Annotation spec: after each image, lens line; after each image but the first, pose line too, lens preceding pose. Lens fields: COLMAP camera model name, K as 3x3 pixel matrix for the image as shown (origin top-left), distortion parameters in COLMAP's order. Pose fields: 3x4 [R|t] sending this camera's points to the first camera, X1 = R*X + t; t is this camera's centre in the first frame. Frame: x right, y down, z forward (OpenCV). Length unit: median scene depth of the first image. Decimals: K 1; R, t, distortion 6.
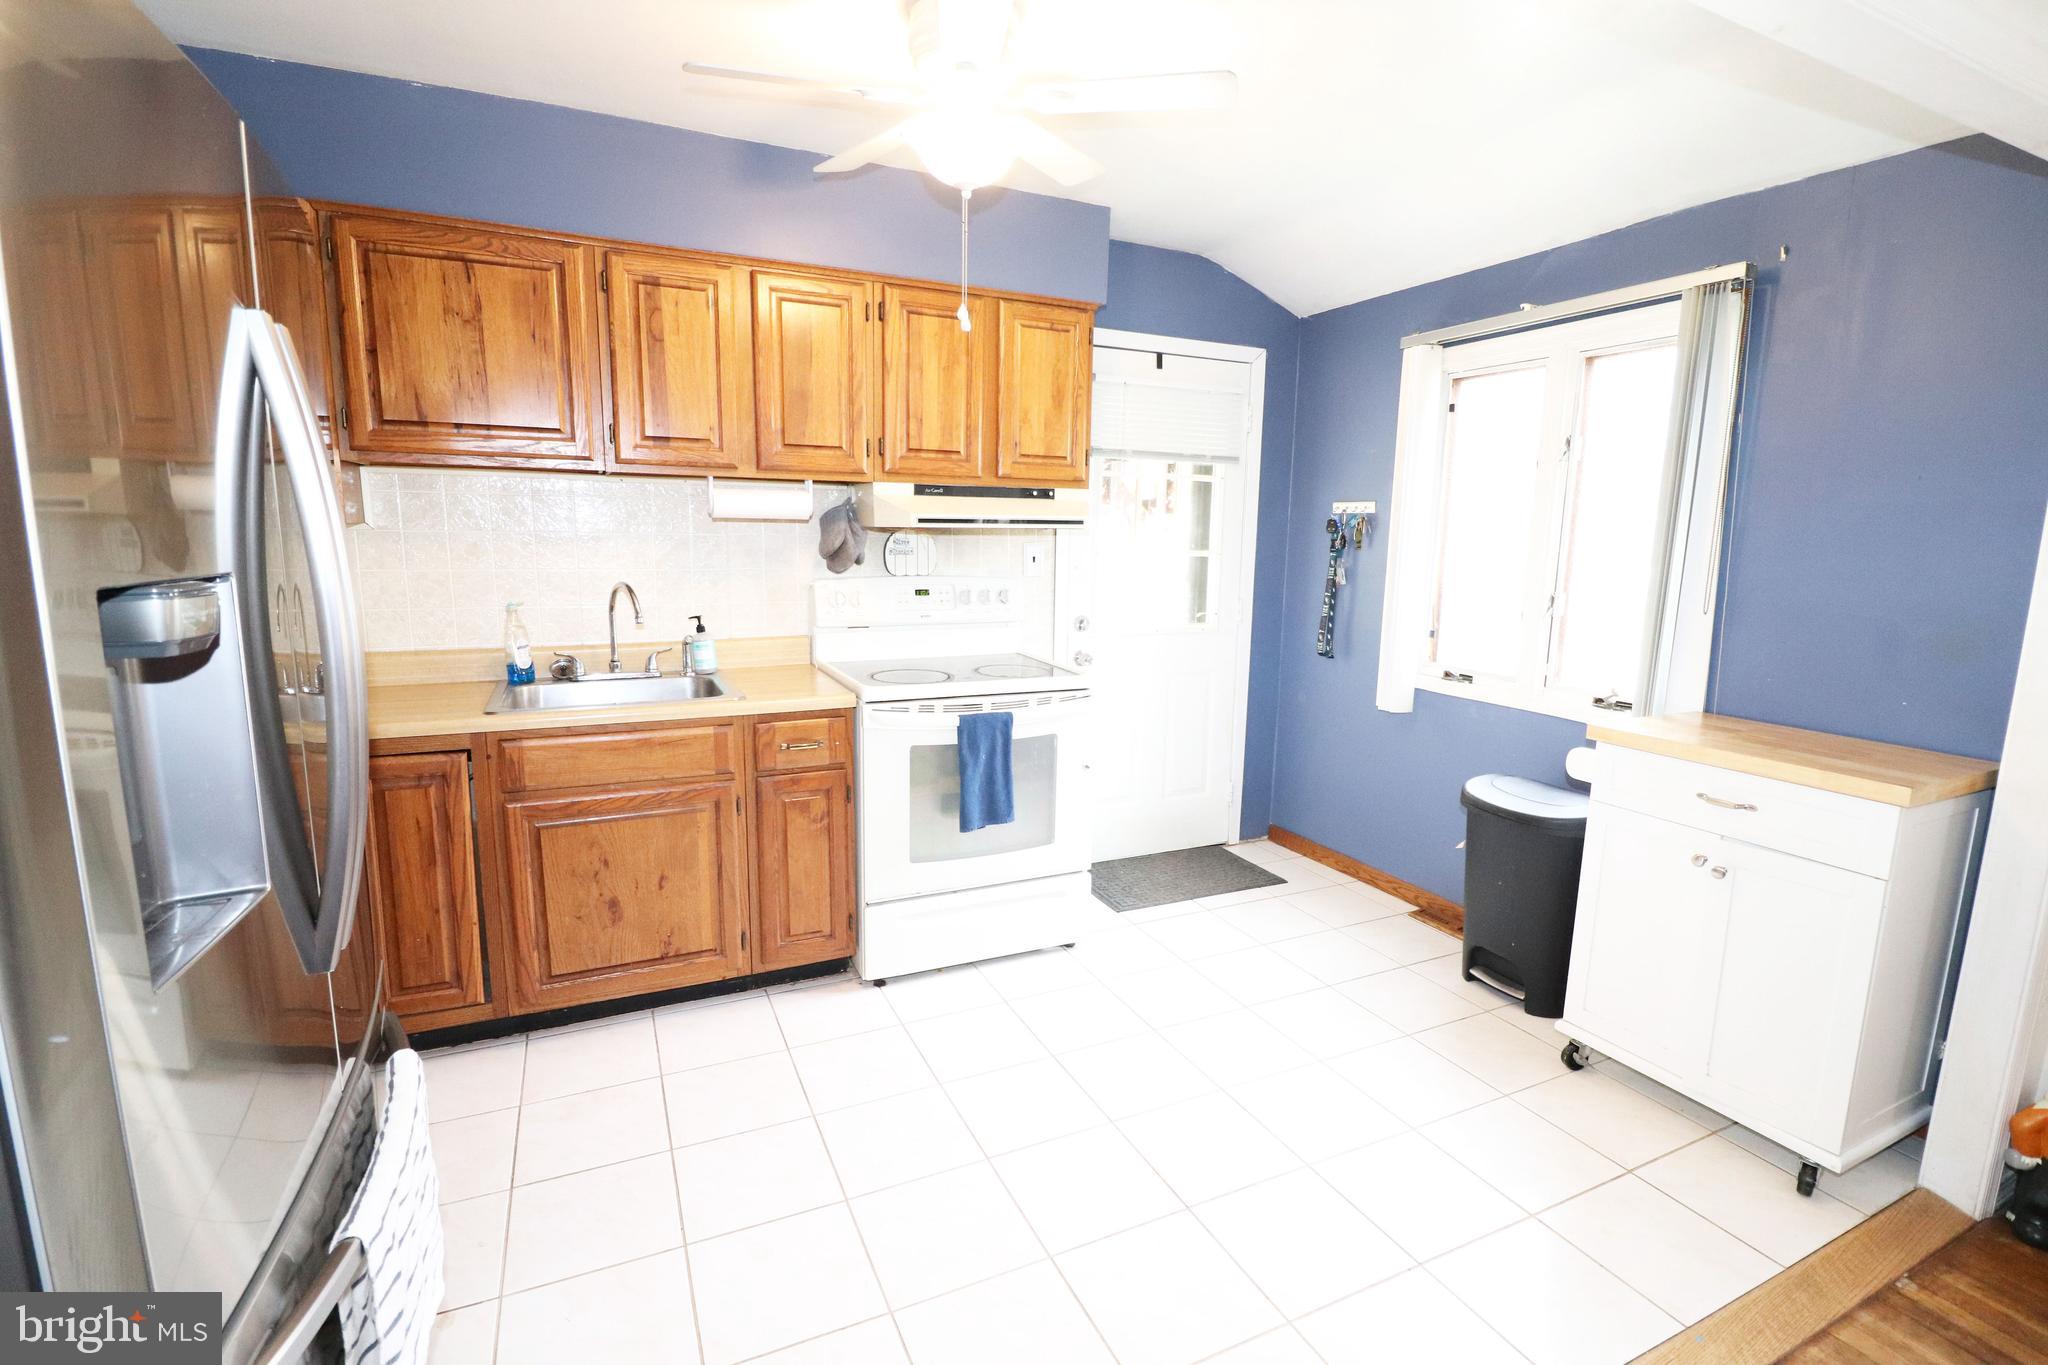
lens RADIAL K [[940.6, 0, 1035.9], [0, 940.6, 687.7], [0, 0, 1]] dist [-0.002674, -0.014866]
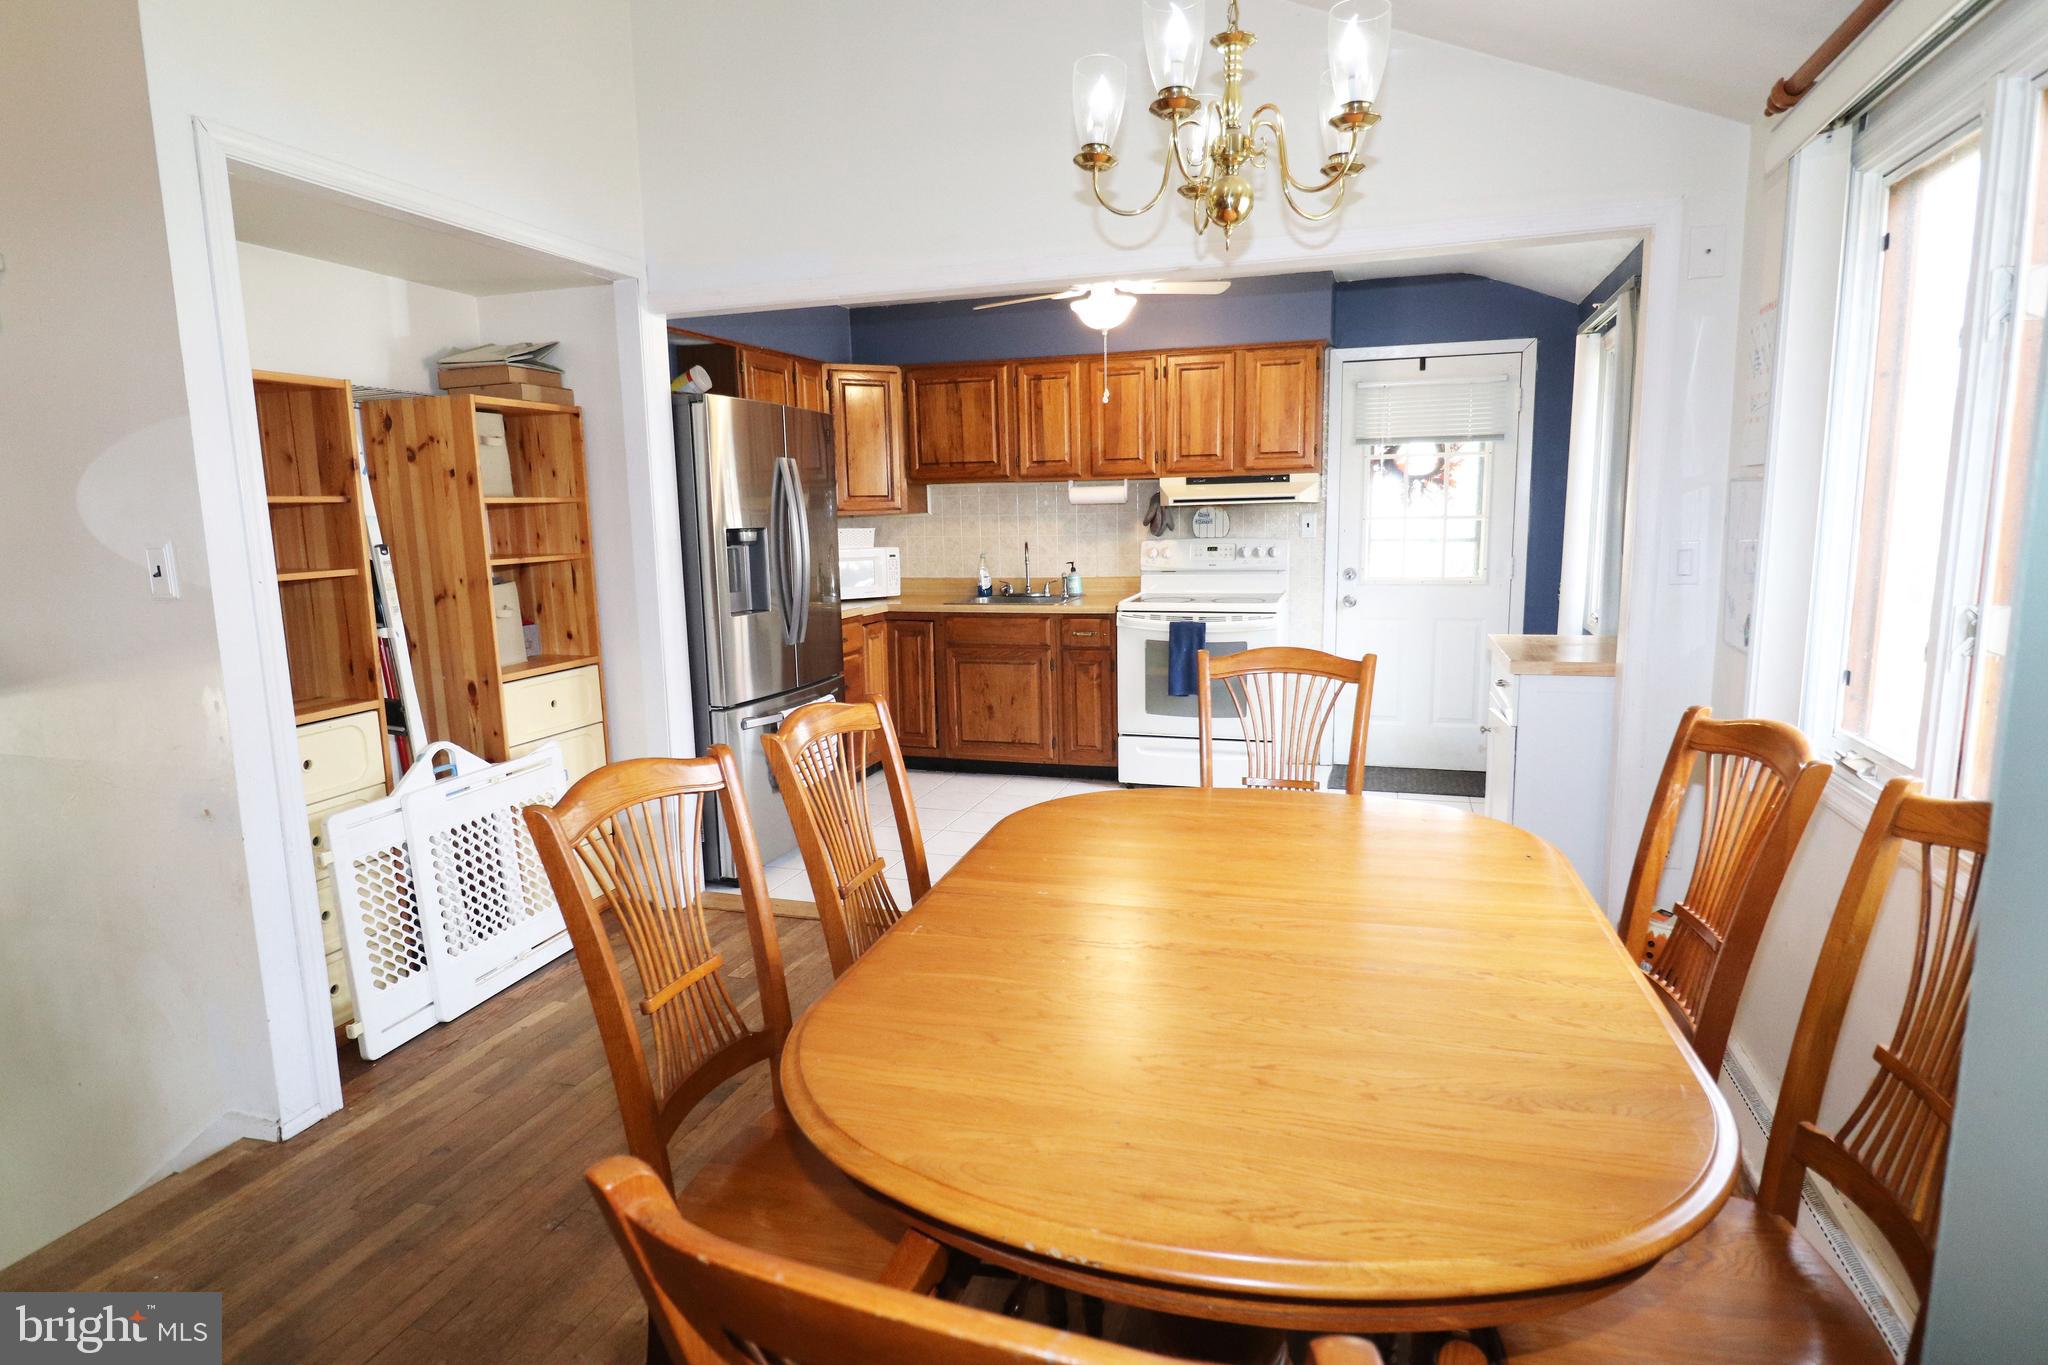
lens RADIAL K [[1086.6, 0, 1036.2], [0, 1086.6, 681.2], [0, 0, 1]] dist [-0.001263, -0.000249]
pose [[0.732141, 0.075043, -0.677007, 0.968999], [-0.081959, 0.996397, 0.021812, 0.103835], [0.676205, 0.039517, 0.735653, -0.494112]]
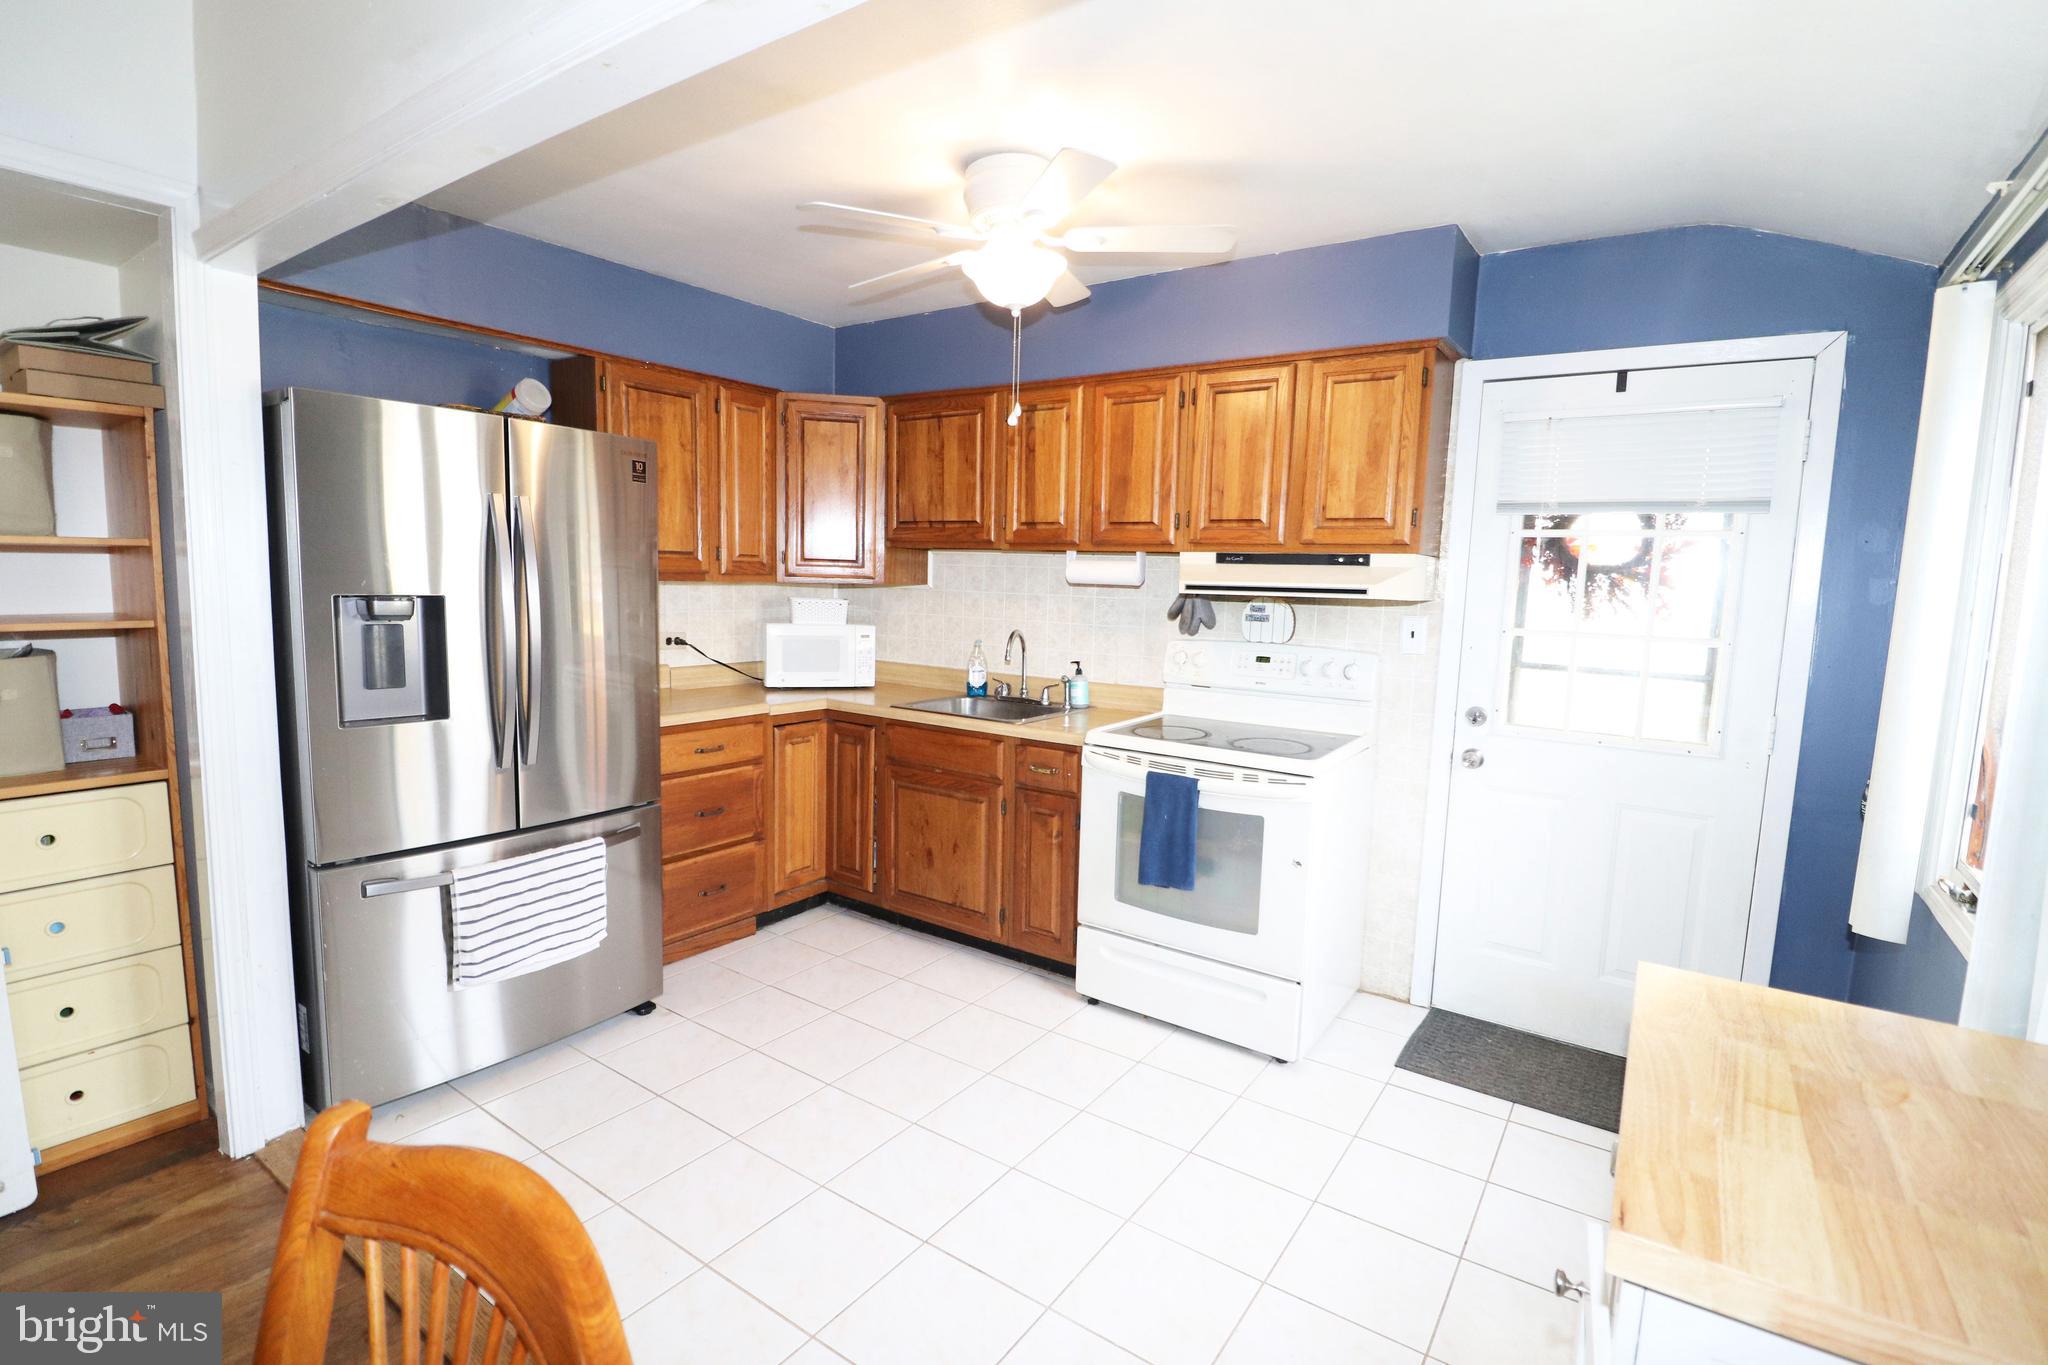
lens RADIAL K [[940.6, 0, 1035.9], [0, 940.6, 687.7], [0, 0, 1]] dist [-0.002674, -0.014866]
pose [[0.504289, 0.100185, -0.857704, 0.708133], [-0.165302, 0.986079, 0.017990, -0.057301], [0.847566, 0.132708, 0.513829, 0.328258]]
